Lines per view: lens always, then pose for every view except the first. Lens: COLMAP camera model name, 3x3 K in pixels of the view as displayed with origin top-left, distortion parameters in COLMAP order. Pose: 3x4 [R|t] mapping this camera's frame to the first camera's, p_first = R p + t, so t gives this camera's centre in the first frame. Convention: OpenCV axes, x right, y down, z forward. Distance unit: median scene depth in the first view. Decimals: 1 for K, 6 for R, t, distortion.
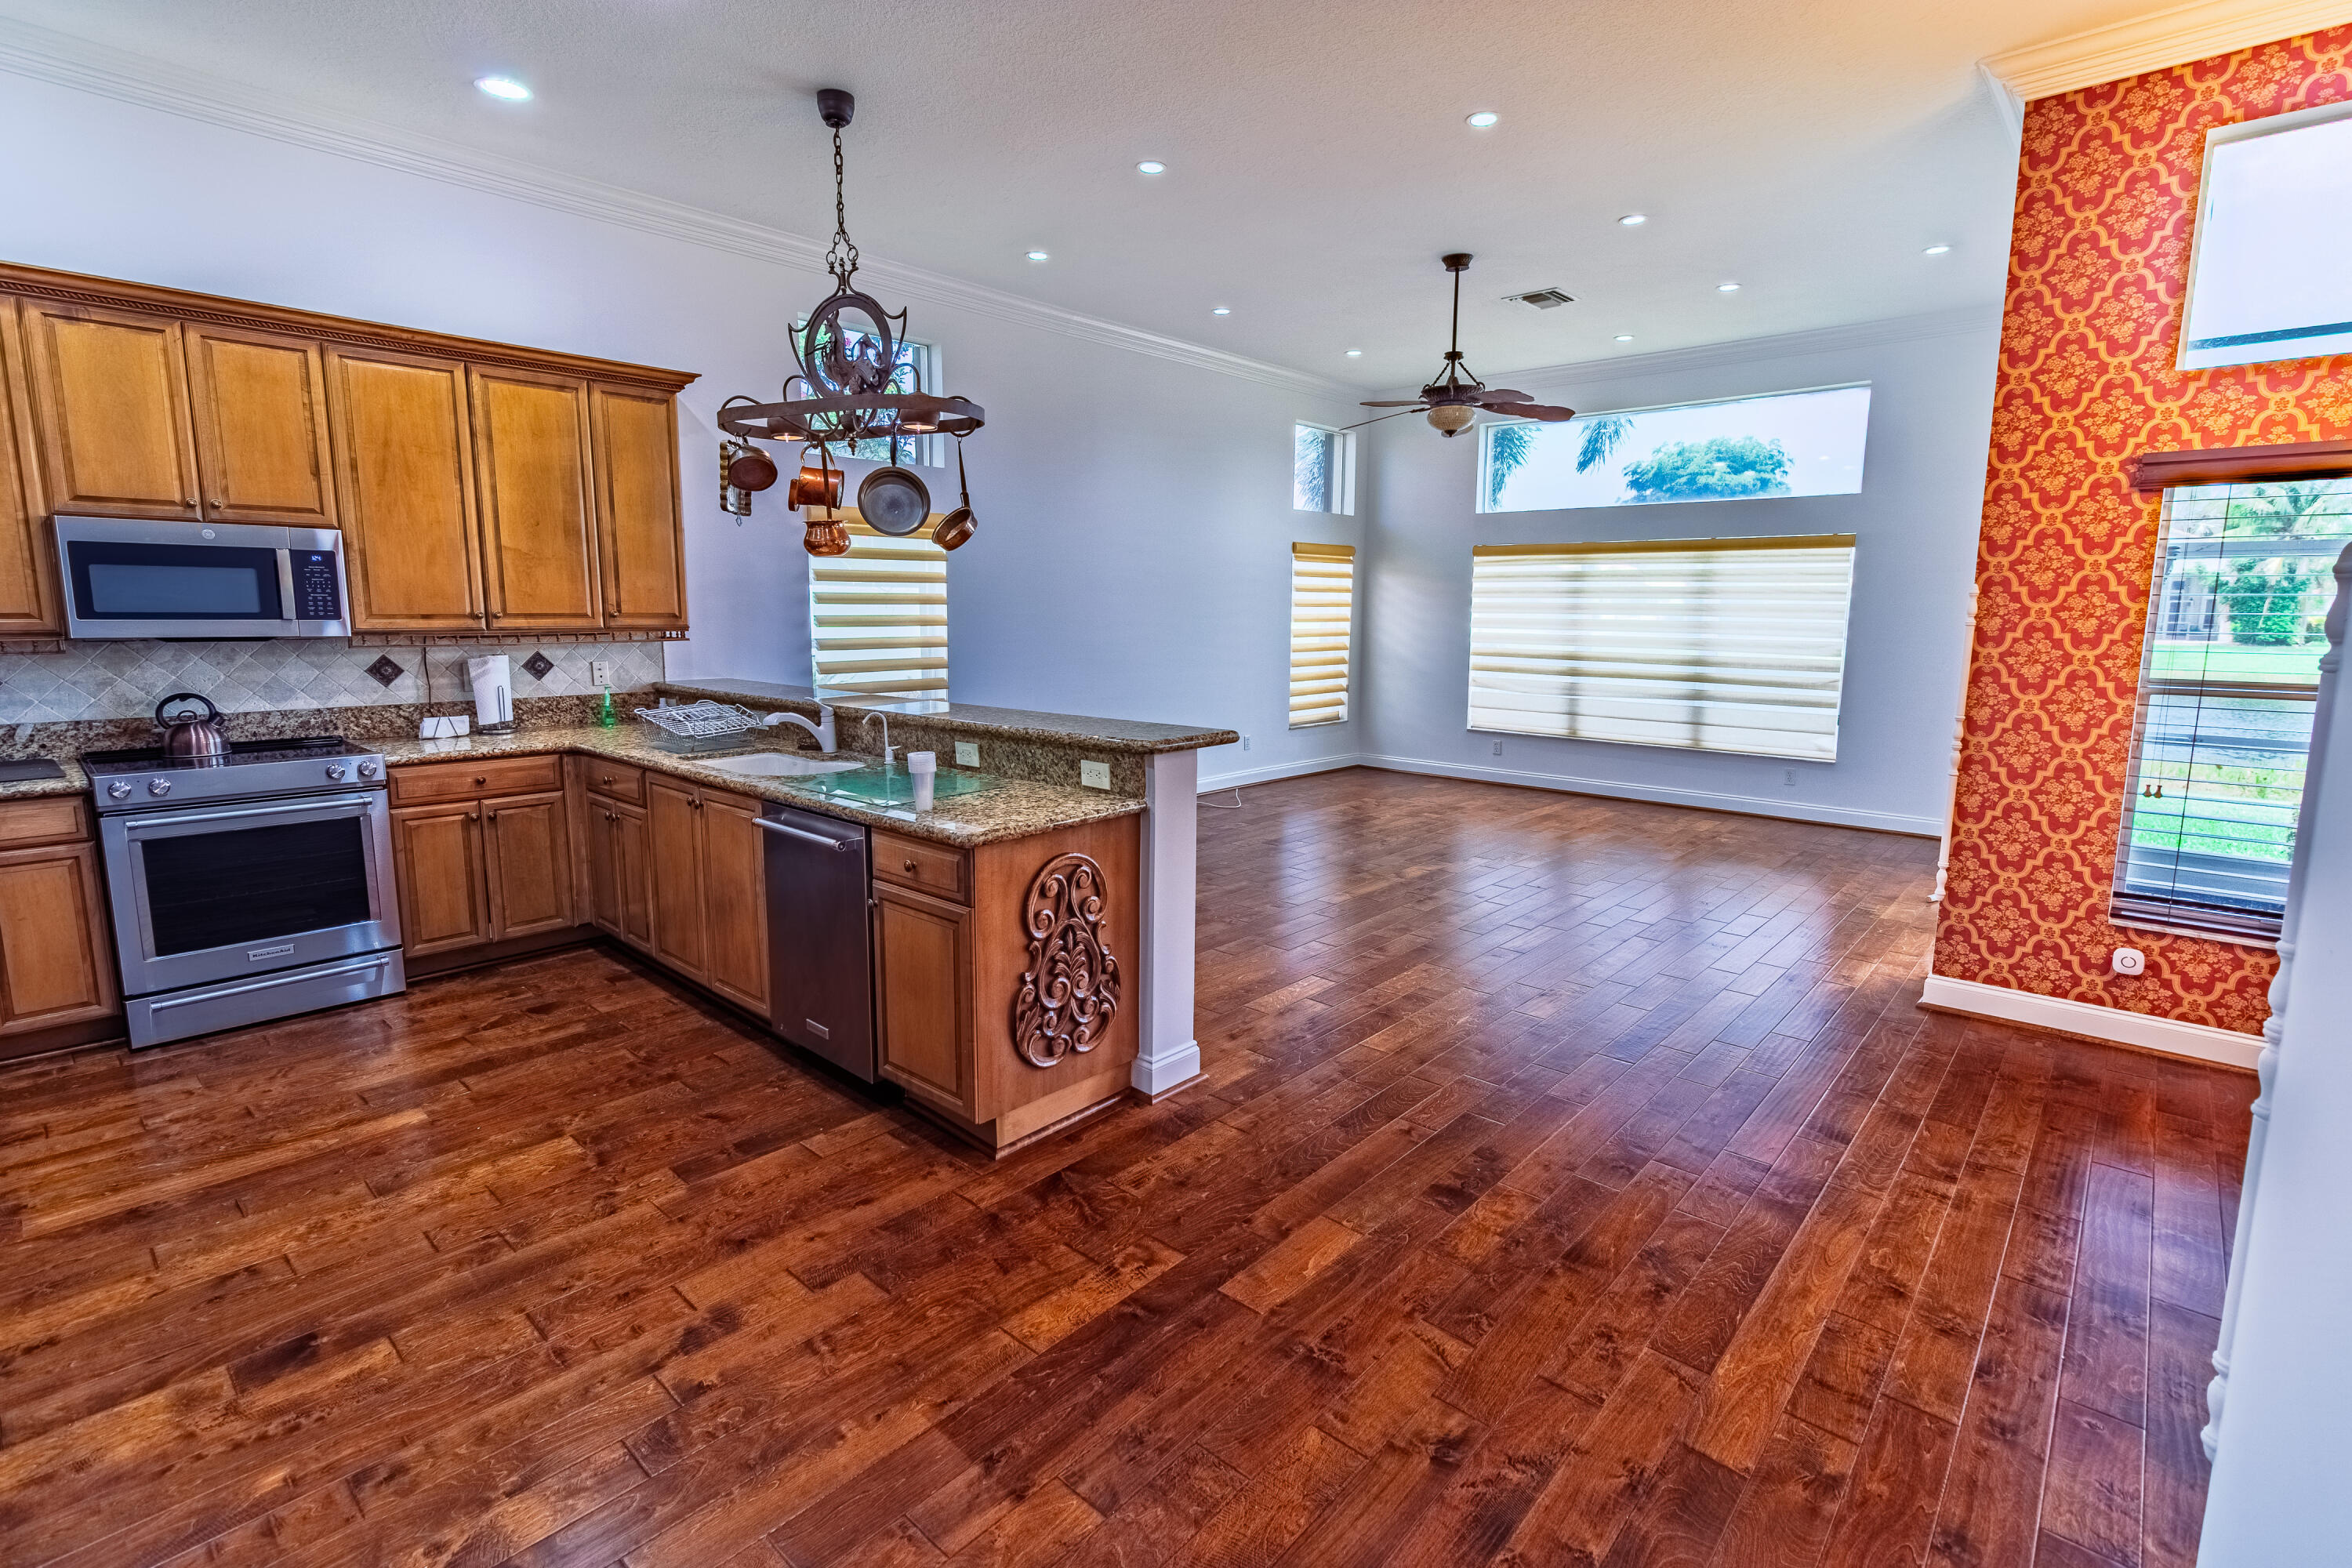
lens RADIAL K [[1091.2, 0, 1183.2], [0, 1091.2, 759.0], [0, 0, 1]] dist [-0.001034, 0.001441]
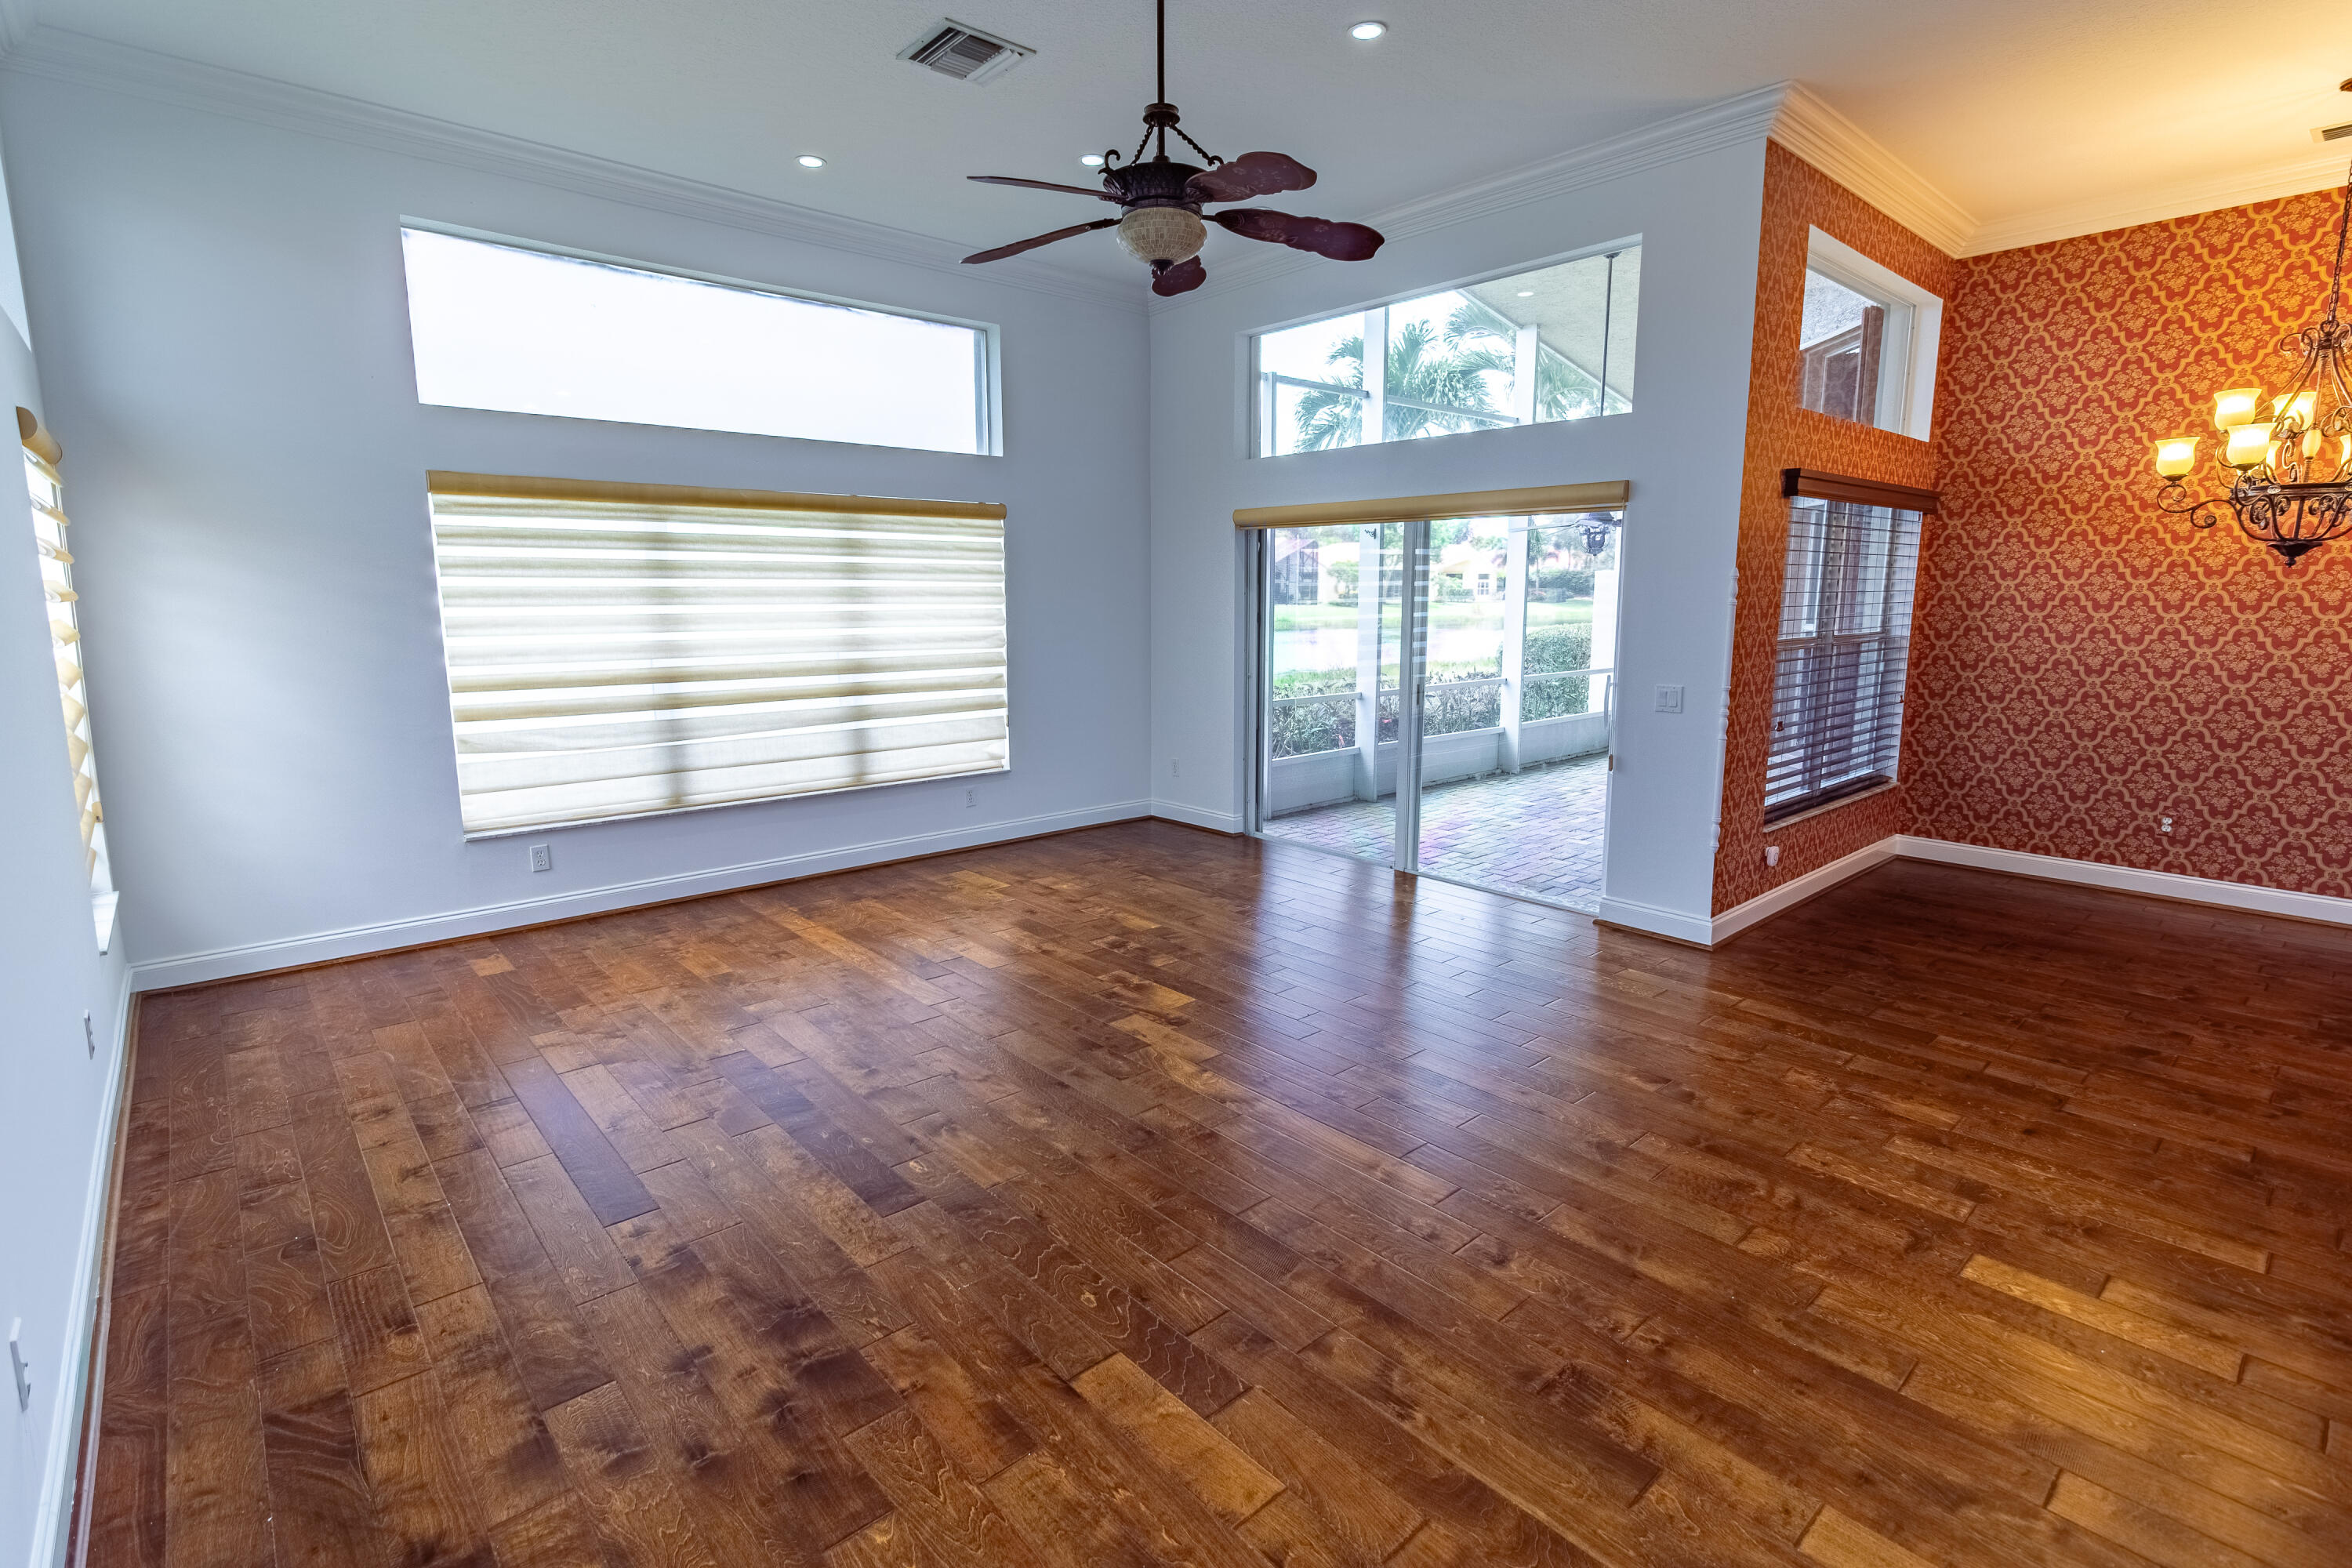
lens RADIAL K [[1091.2, 0, 1191.0], [0, 1091.2, 761.6], [0, 0, 1]] dist [-0.001034, 0.001441]
pose [[0.106793, -0.161534, 0.981072, -0.422389], [0.143467, 0.978892, 0.145559, -0.190142], [-0.983876, 0.125206, 0.127714, 1.307524]]
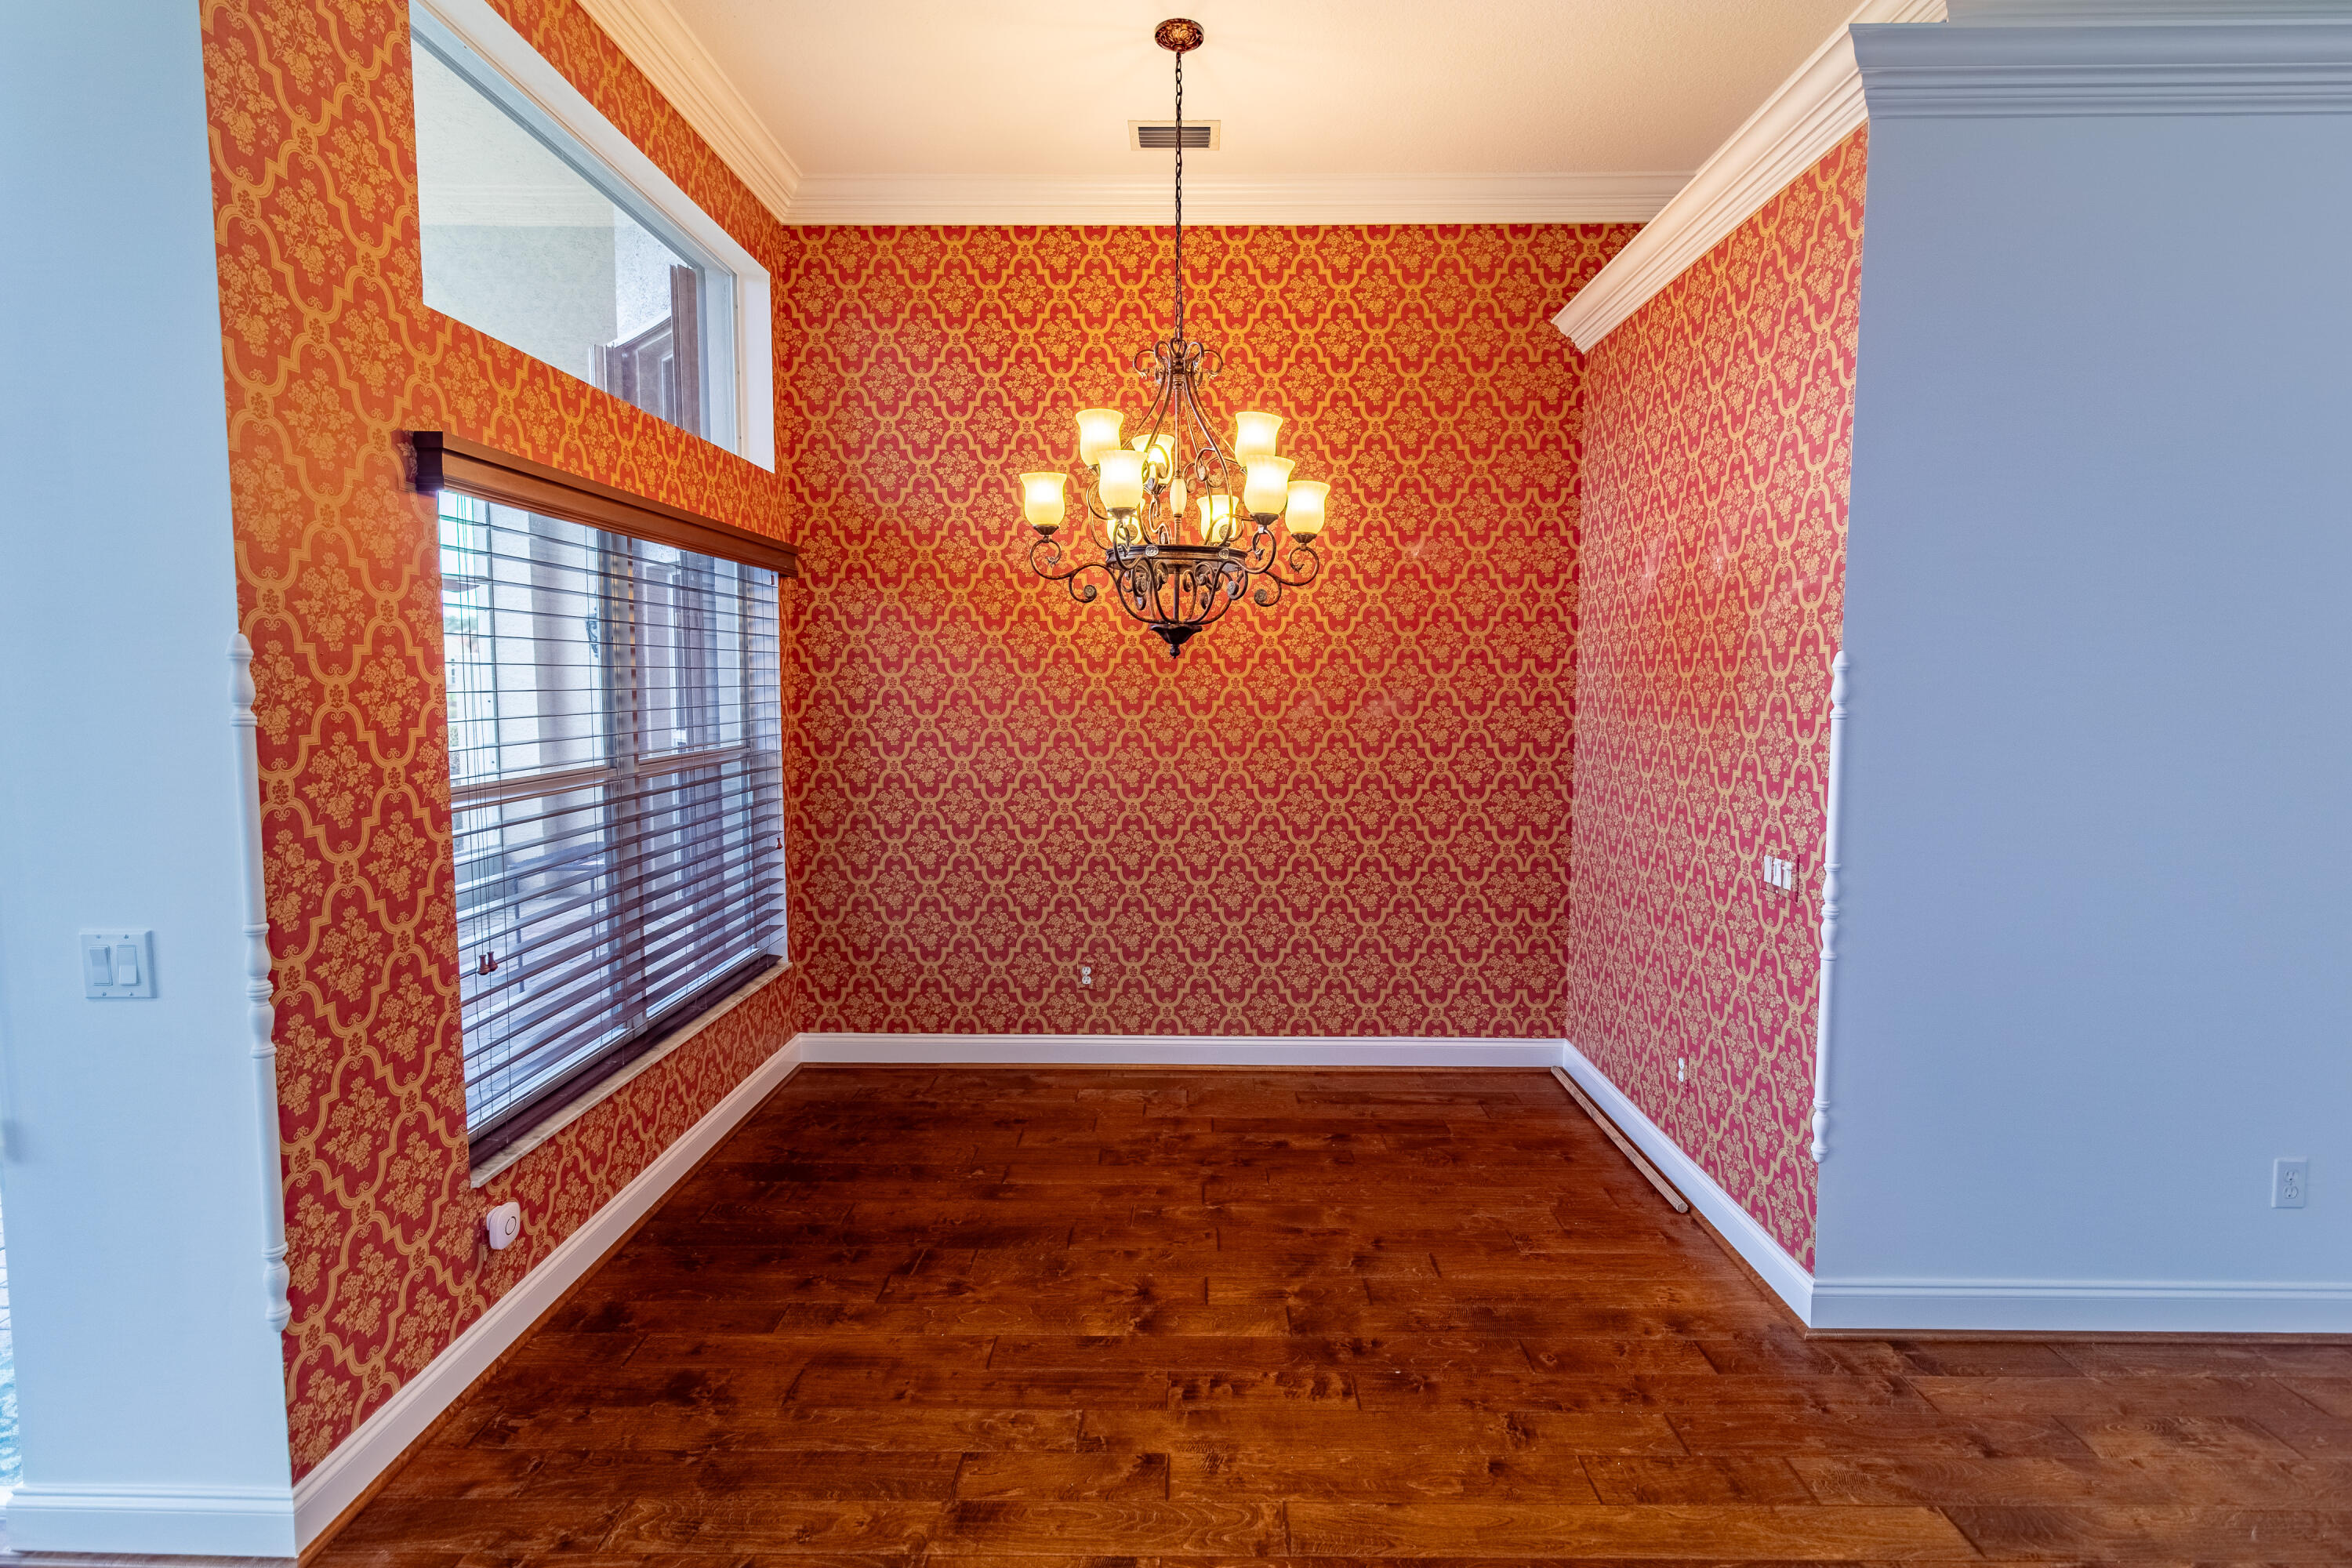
lens RADIAL K [[1091.2, 0, 1182.3], [0, 1091.2, 756.5], [0, 0, 1]] dist [-0.001034, 0.001441]
pose [[-0.666642, -0.062794, 0.742728, 0.116922], [0.096962, 0.980673, 0.169939, -0.136662], [-0.739044, 0.185305, -0.647669, 0.926604]]
